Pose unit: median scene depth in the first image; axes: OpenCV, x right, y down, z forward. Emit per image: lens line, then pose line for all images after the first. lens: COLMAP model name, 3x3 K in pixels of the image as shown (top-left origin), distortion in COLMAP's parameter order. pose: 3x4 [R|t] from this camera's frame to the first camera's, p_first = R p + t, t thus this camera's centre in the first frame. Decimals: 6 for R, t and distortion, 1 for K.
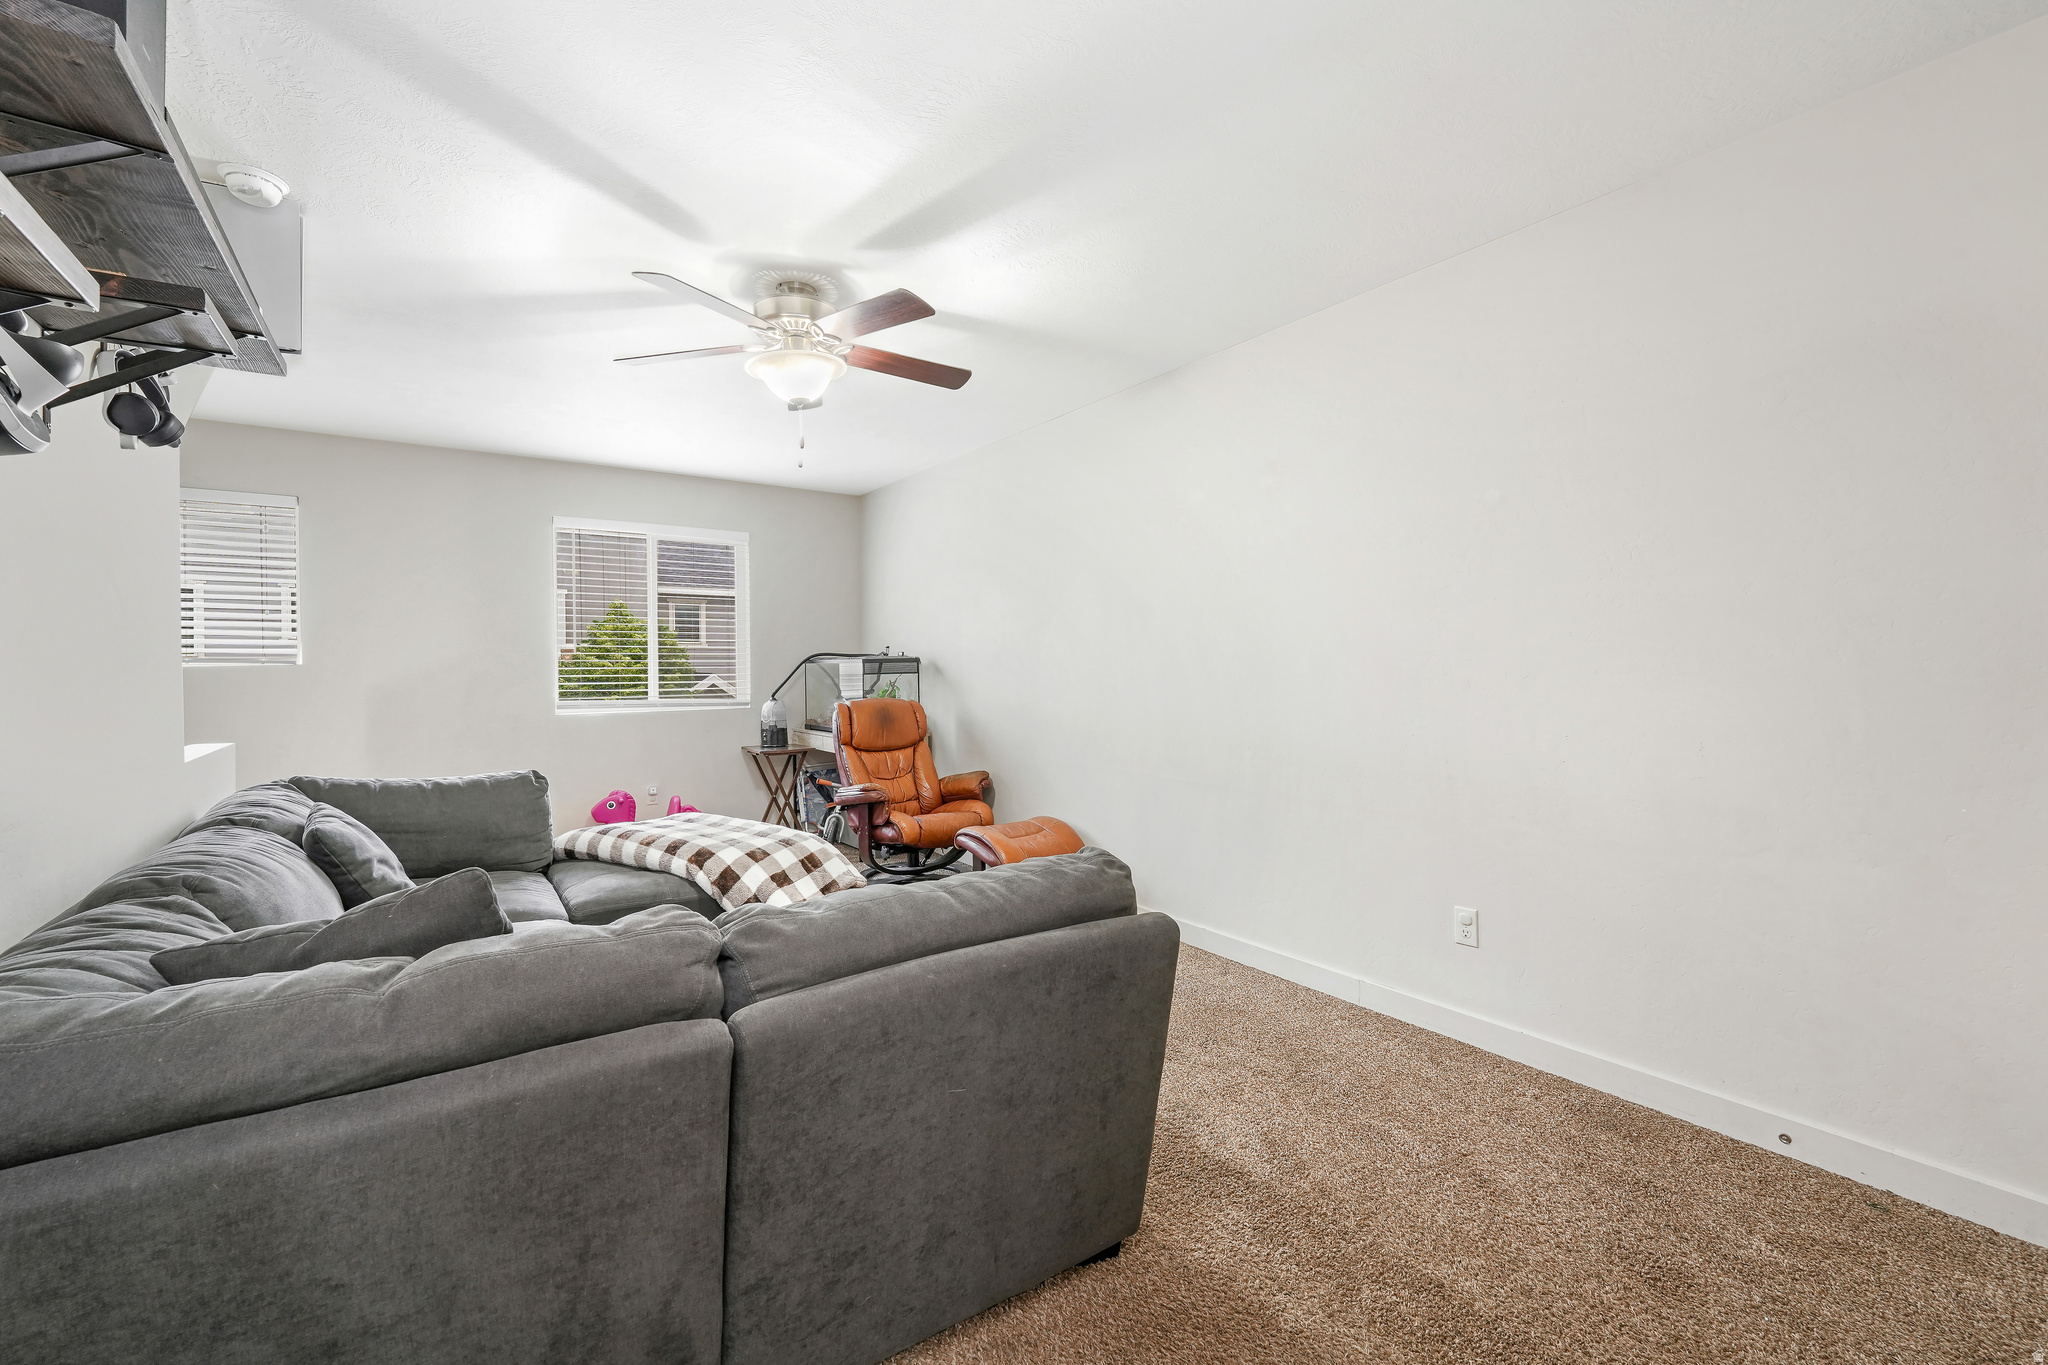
lens RADIAL K [[840.3, 0, 1024.7], [0, 840.3, 680.0], [0, 0, 1]] dist [-0.006254, 0.000112]
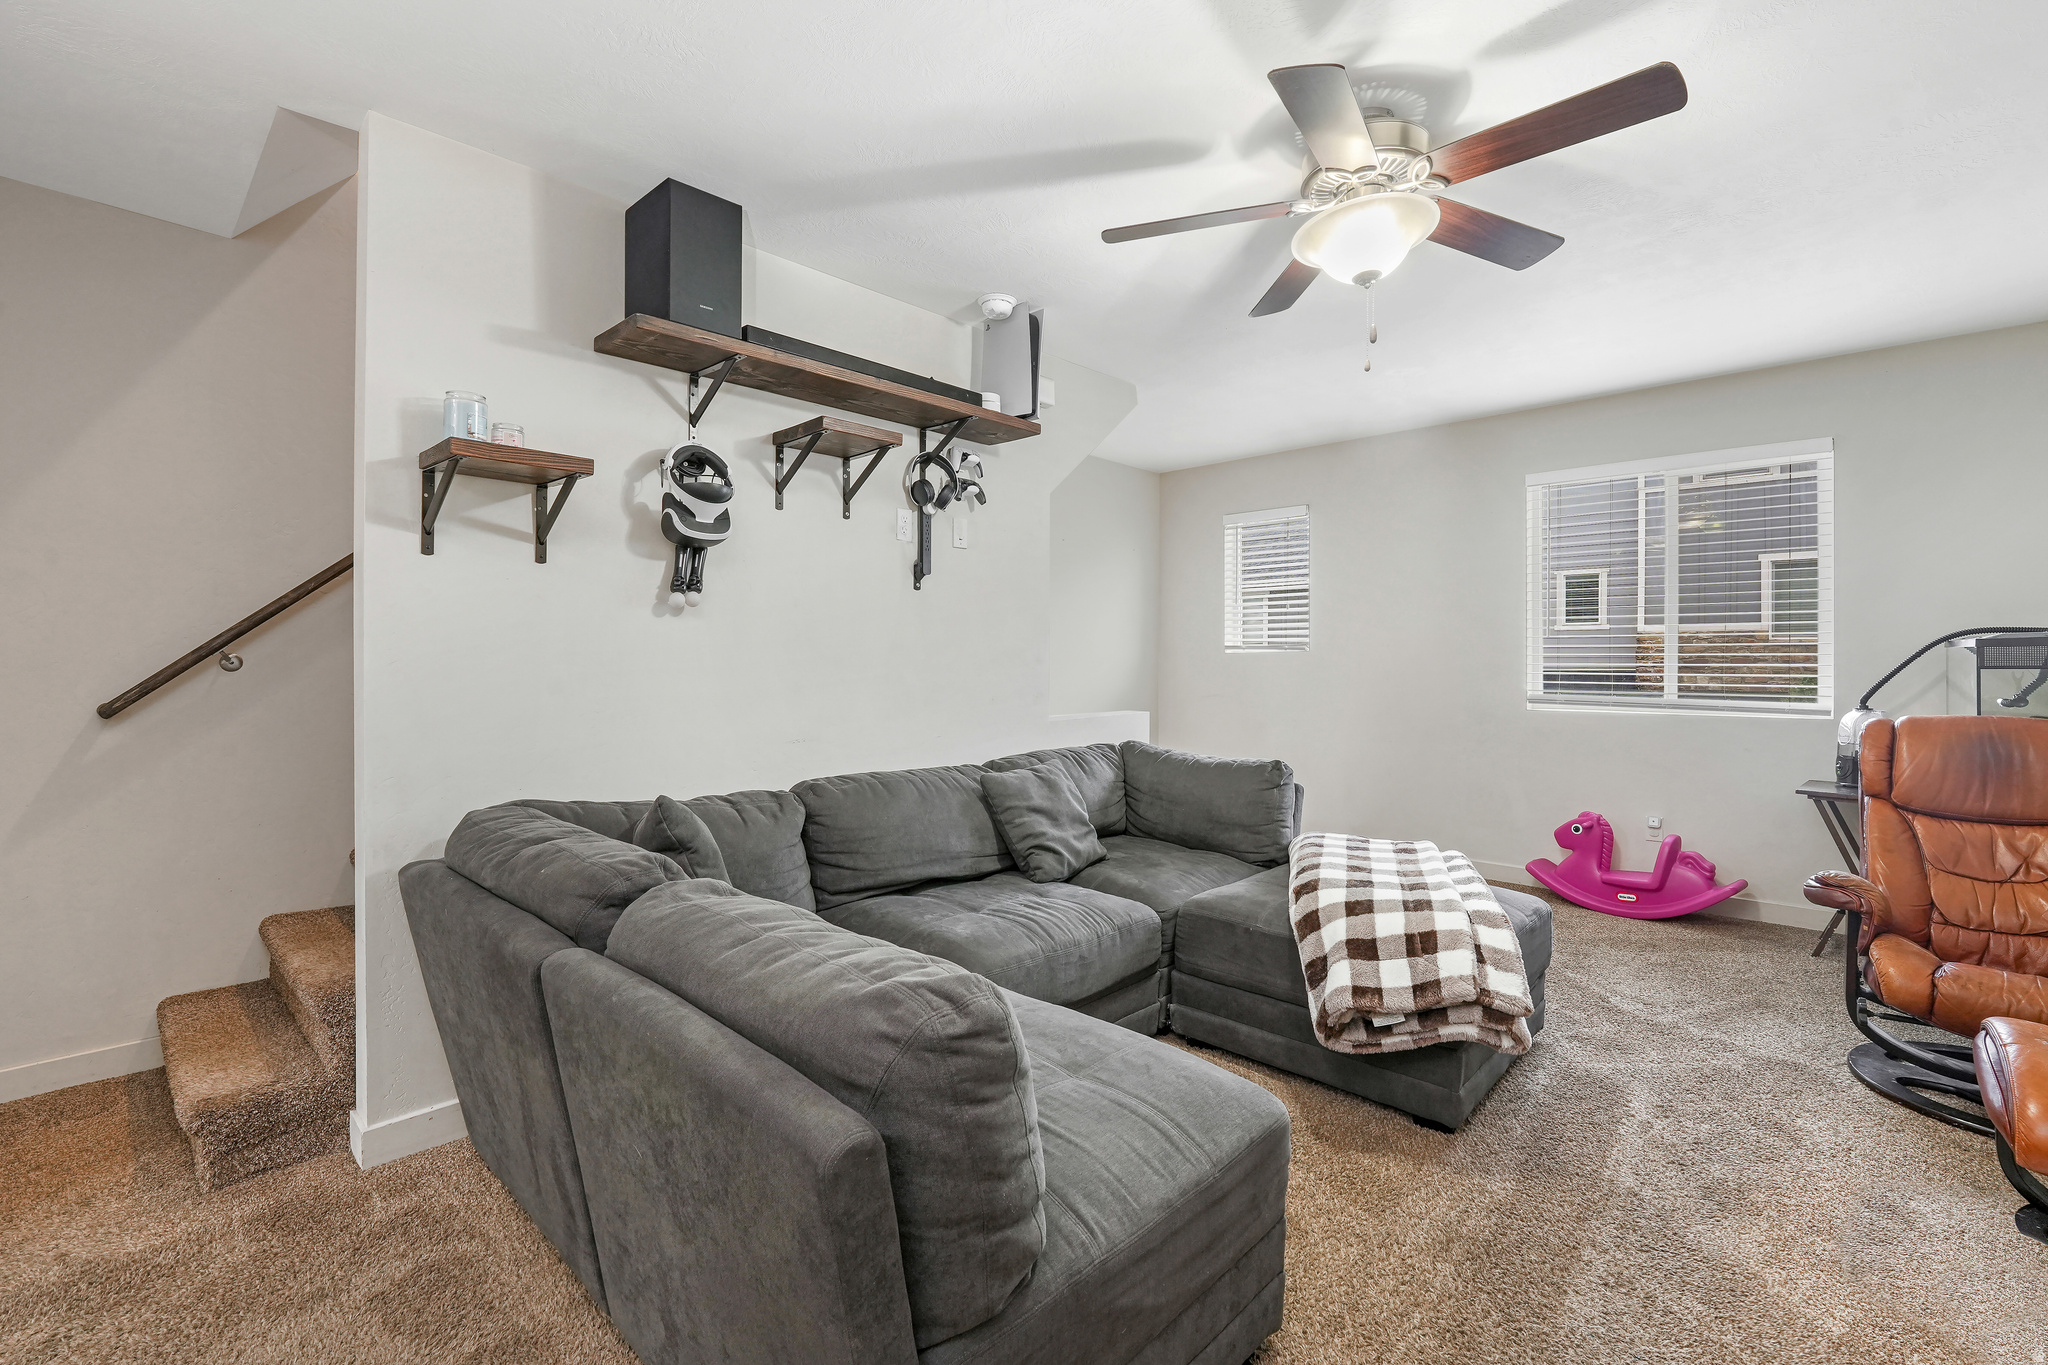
lens RADIAL K [[892.0, 0, 1024.5], [0, 892.0, 661.1], [0, 0, 1]] dist [0.000225, 0.000034]
pose [[0.191644, 0.008801, -0.981425, 0.245920], [-0.014449, 0.999877, 0.006145, -0.006410], [0.981358, 0.013003, 0.191747, 0.342937]]
